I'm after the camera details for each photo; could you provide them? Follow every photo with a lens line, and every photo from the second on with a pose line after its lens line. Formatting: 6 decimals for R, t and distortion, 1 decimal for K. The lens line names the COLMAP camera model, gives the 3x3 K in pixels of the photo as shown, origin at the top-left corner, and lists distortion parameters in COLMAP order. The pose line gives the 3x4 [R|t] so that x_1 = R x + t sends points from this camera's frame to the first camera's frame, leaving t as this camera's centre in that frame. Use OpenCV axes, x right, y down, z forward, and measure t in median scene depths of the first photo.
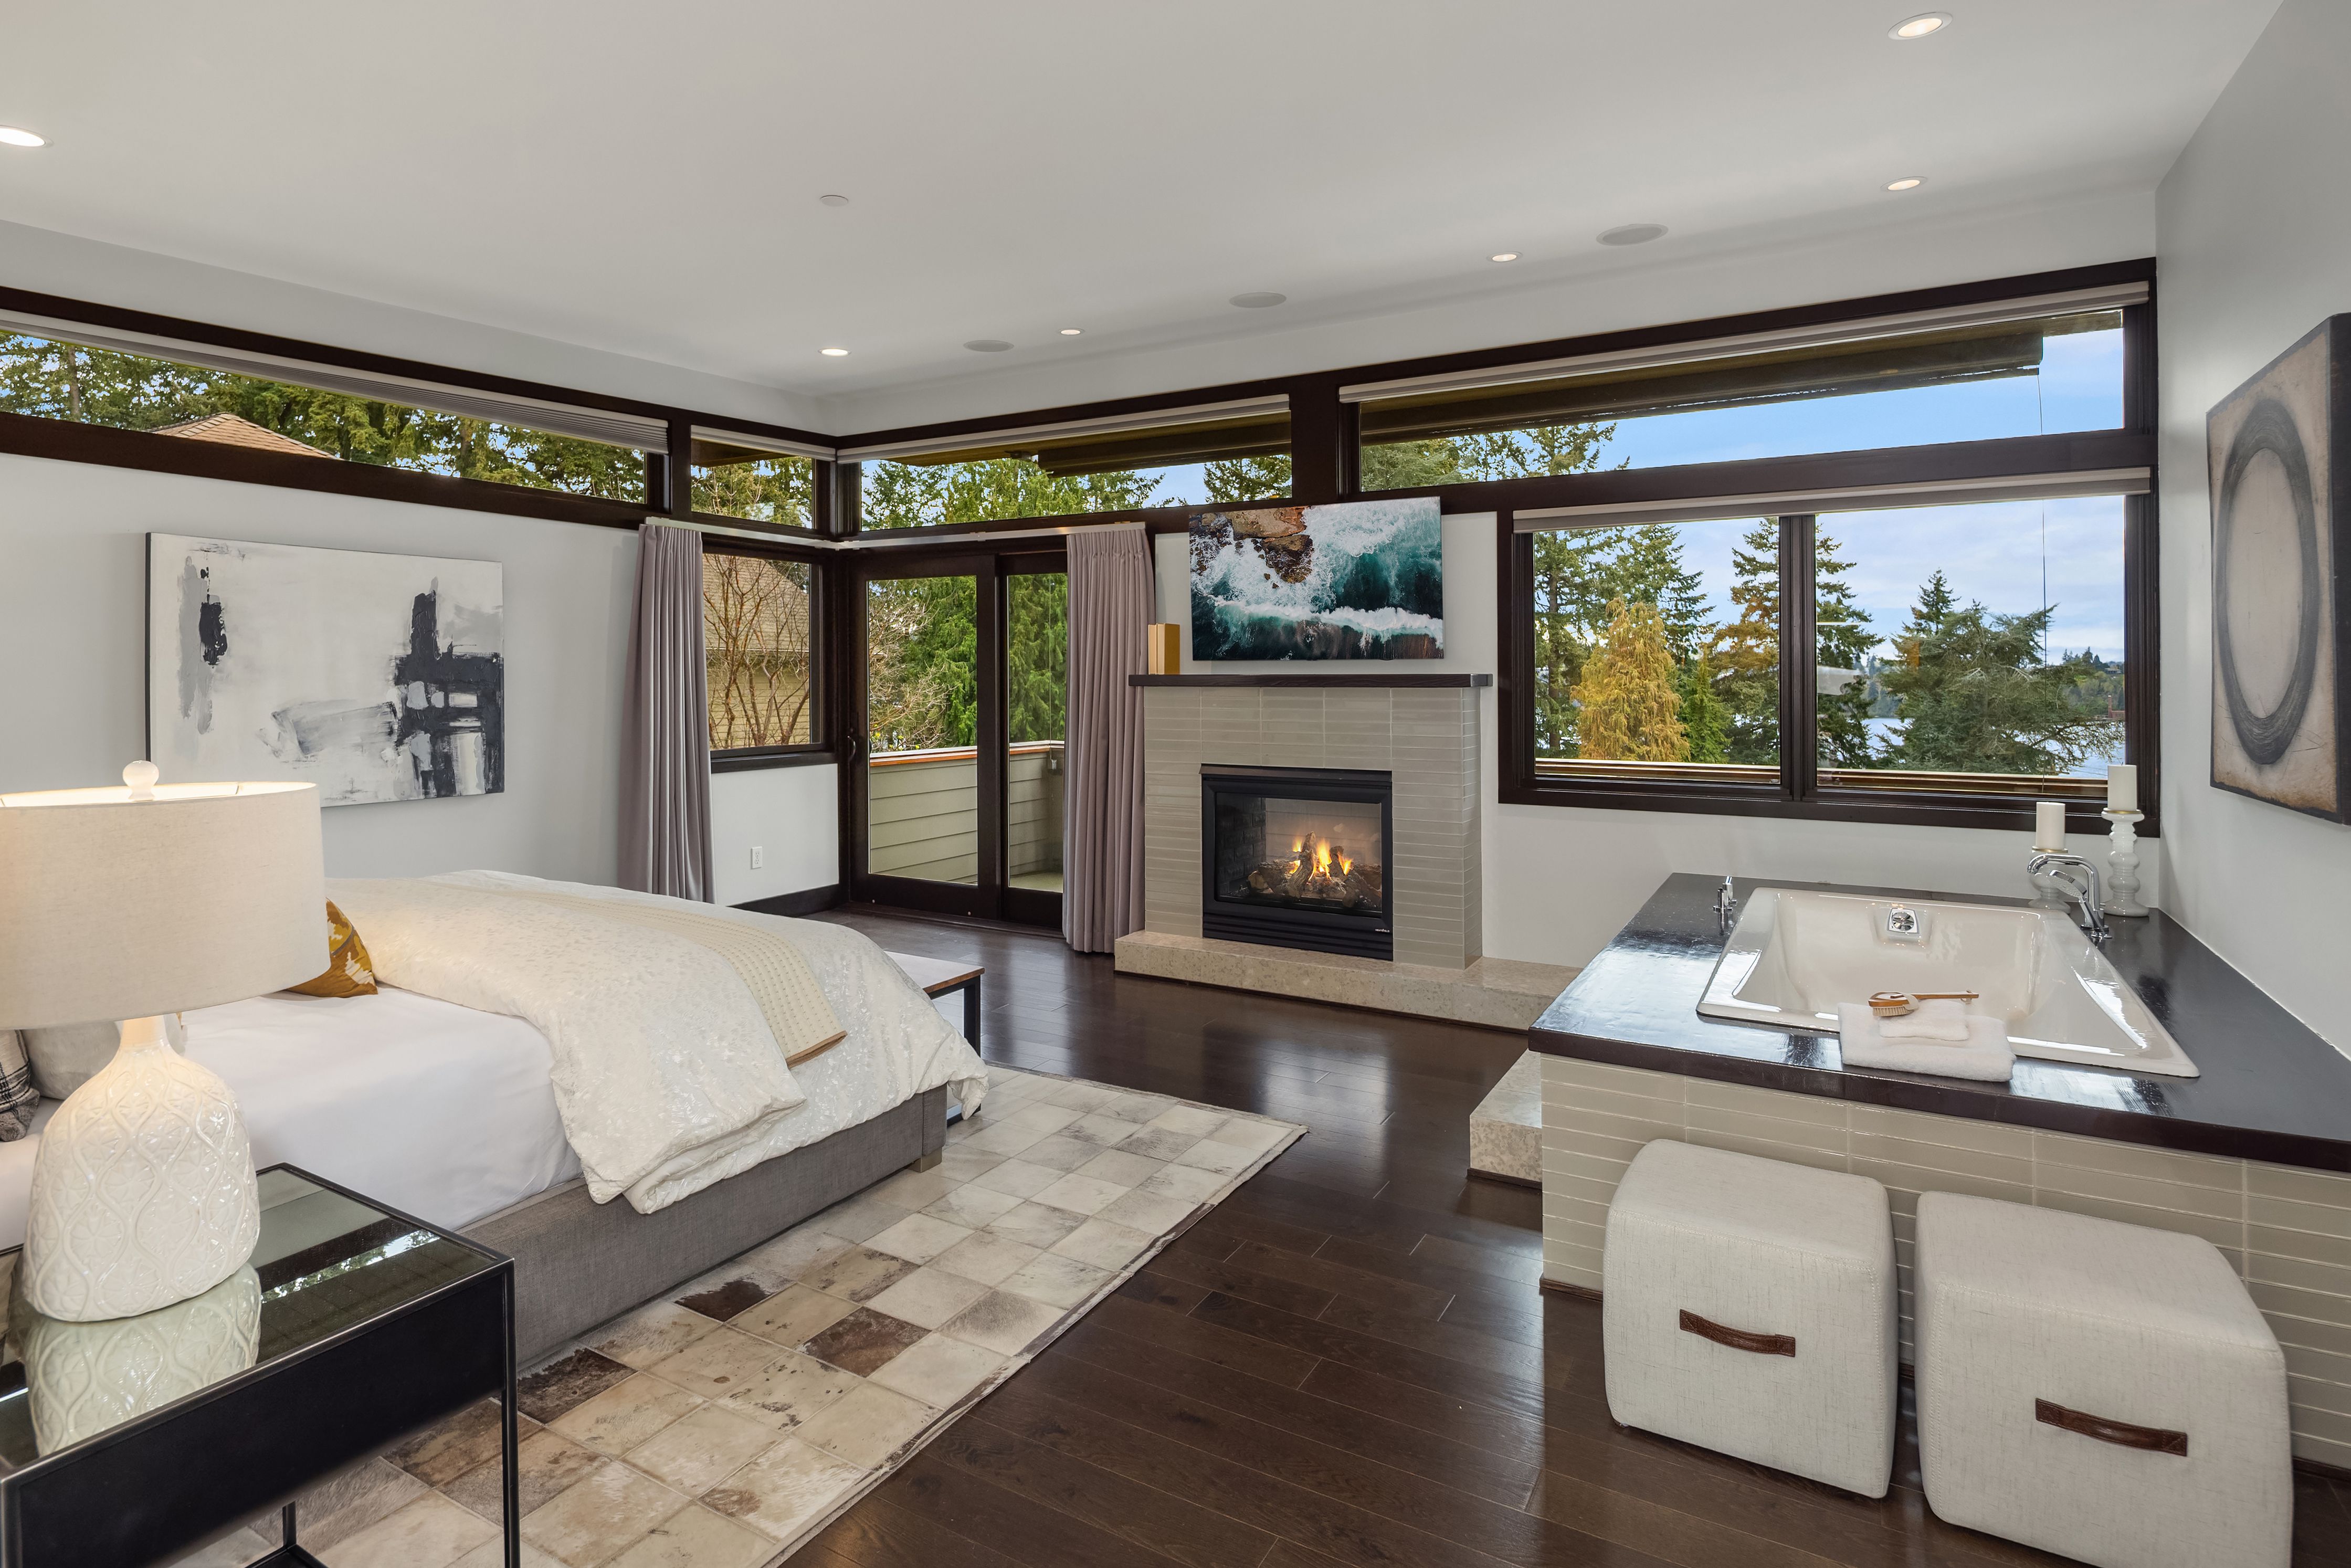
lens RADIAL K [[1163.4, 0, 1200.4], [0, 1163.4, 683.2], [0, 0, 1]] dist [0.002737, 0.000415]
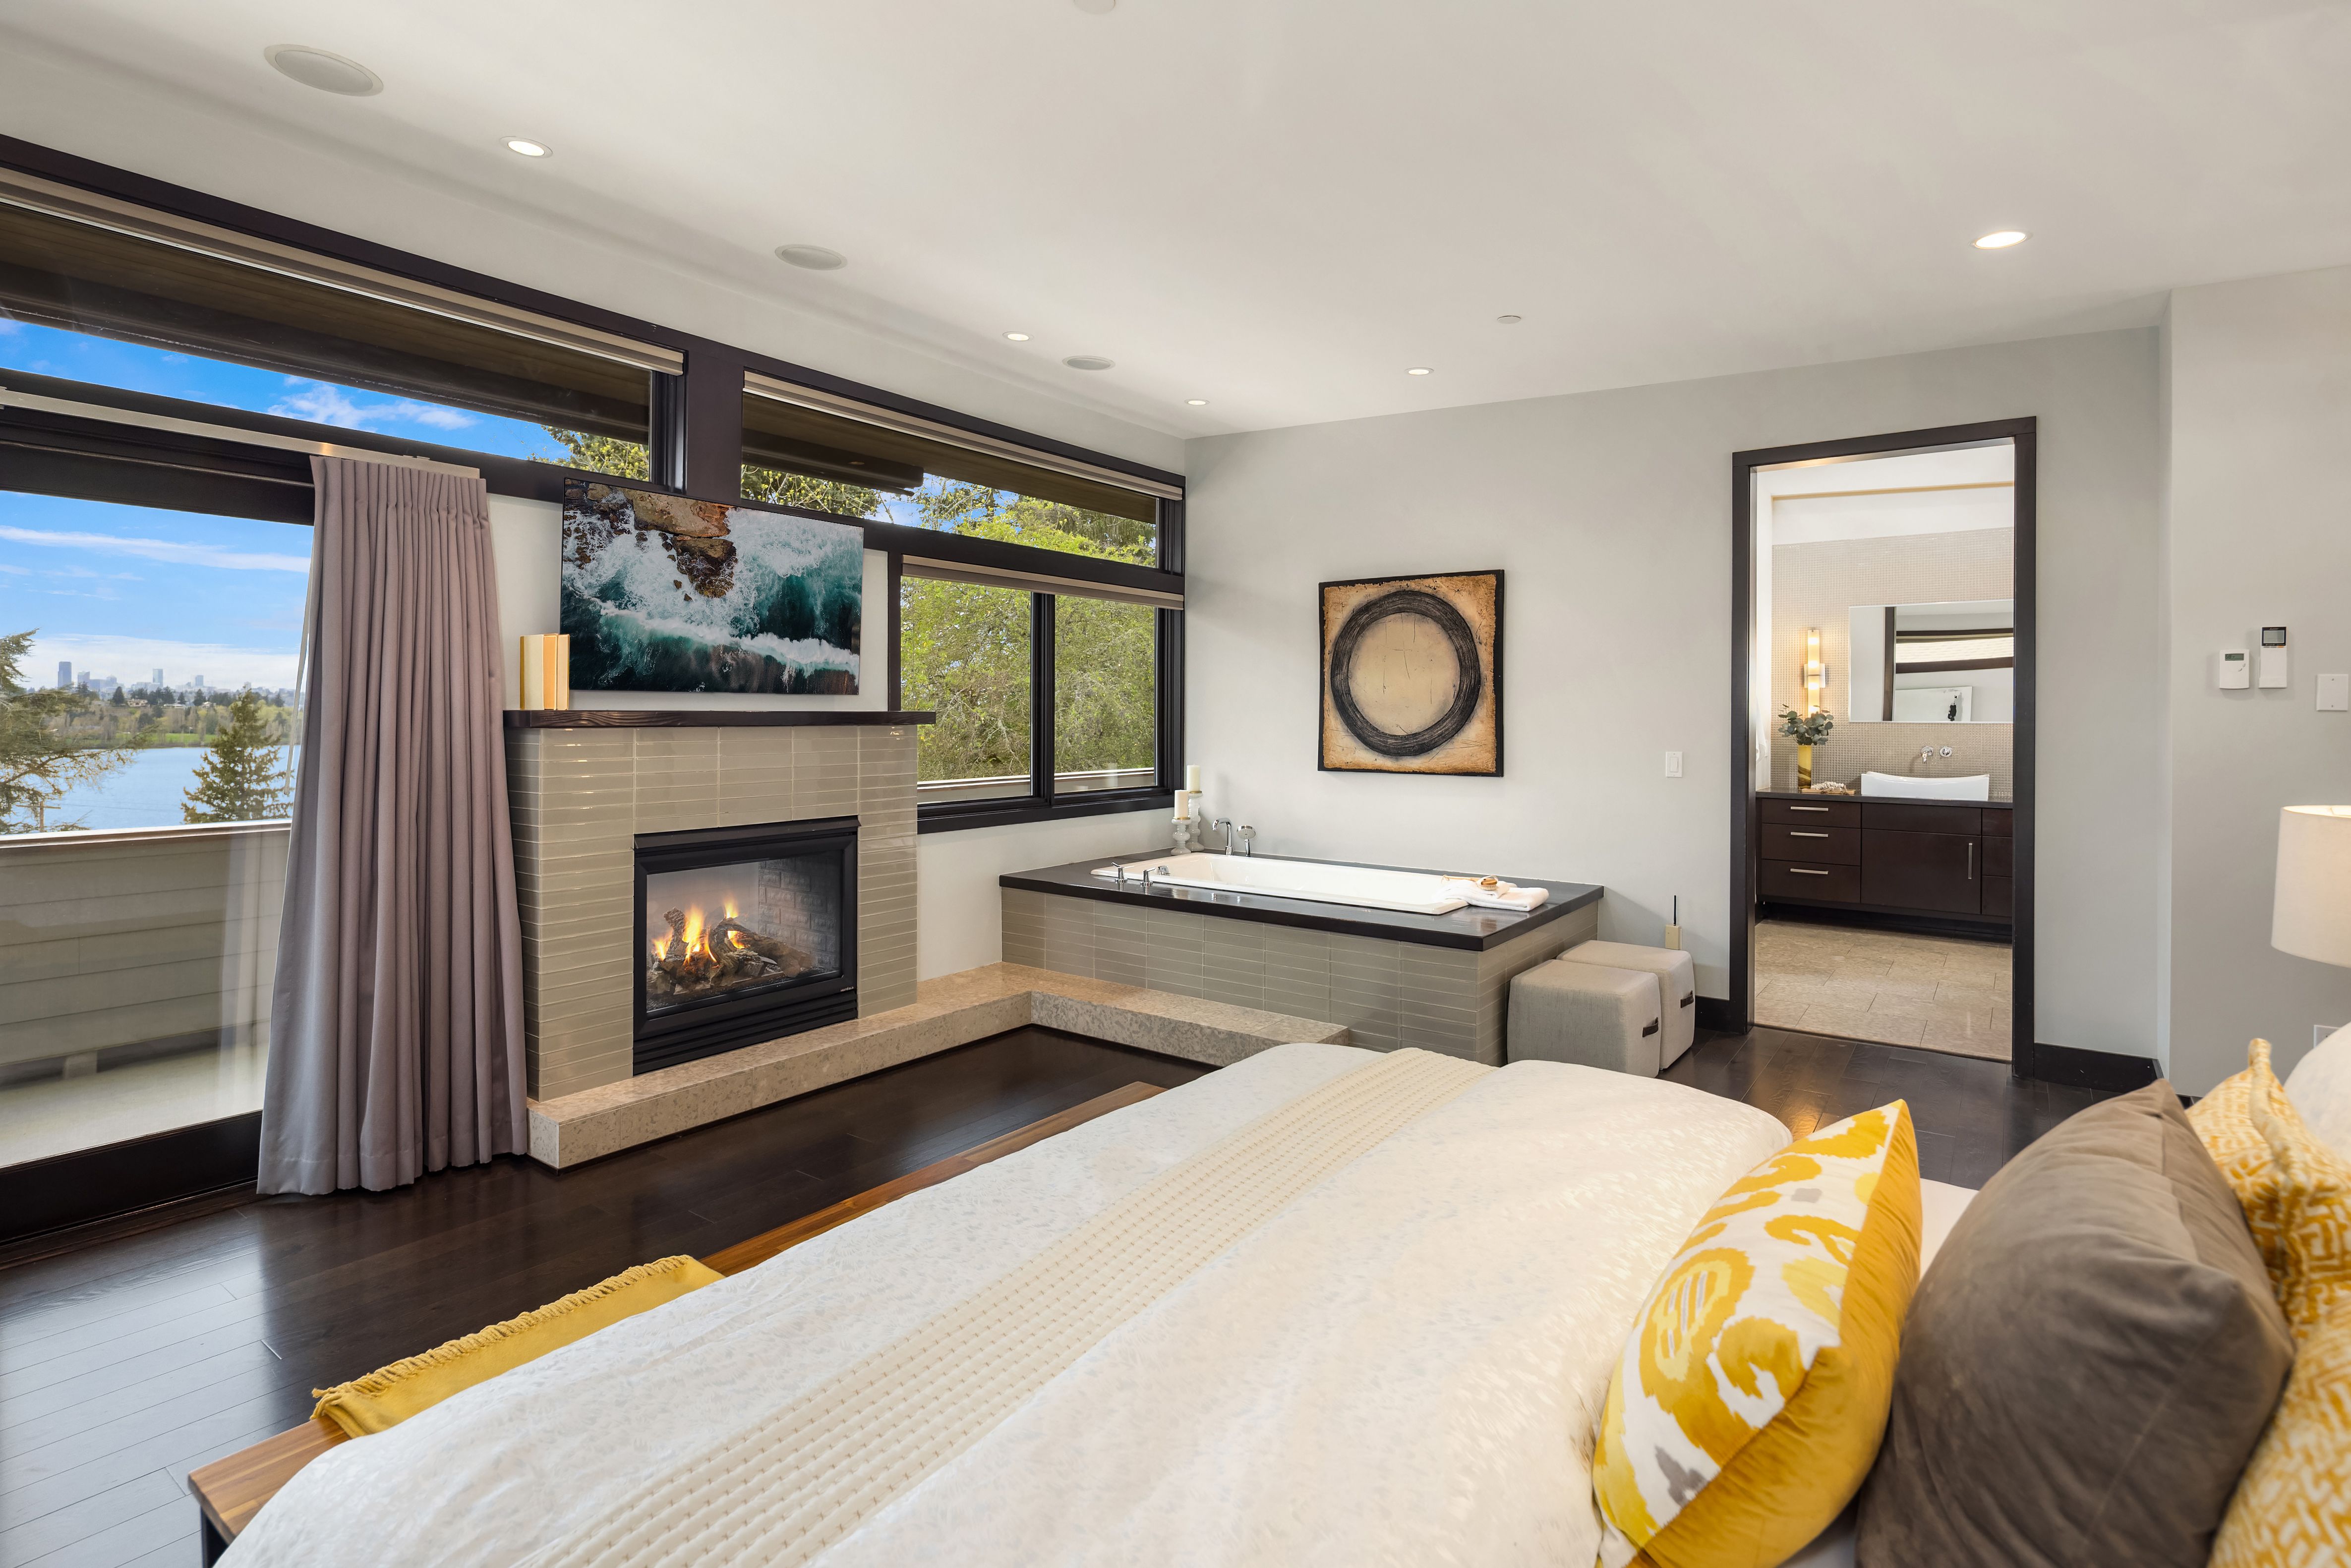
lens RADIAL K [[1163.3, 0, 1076.9], [0, 1163.3, 720.8], [0, 0, 1]] dist [0.002737, 0.000415]
pose [[0.168547, -0.006427, 0.985673, -0.669377], [-0.001159, 0.999977, 0.006718, -0.006408], [-0.985693, -0.002275, 0.168536, 0.614431]]
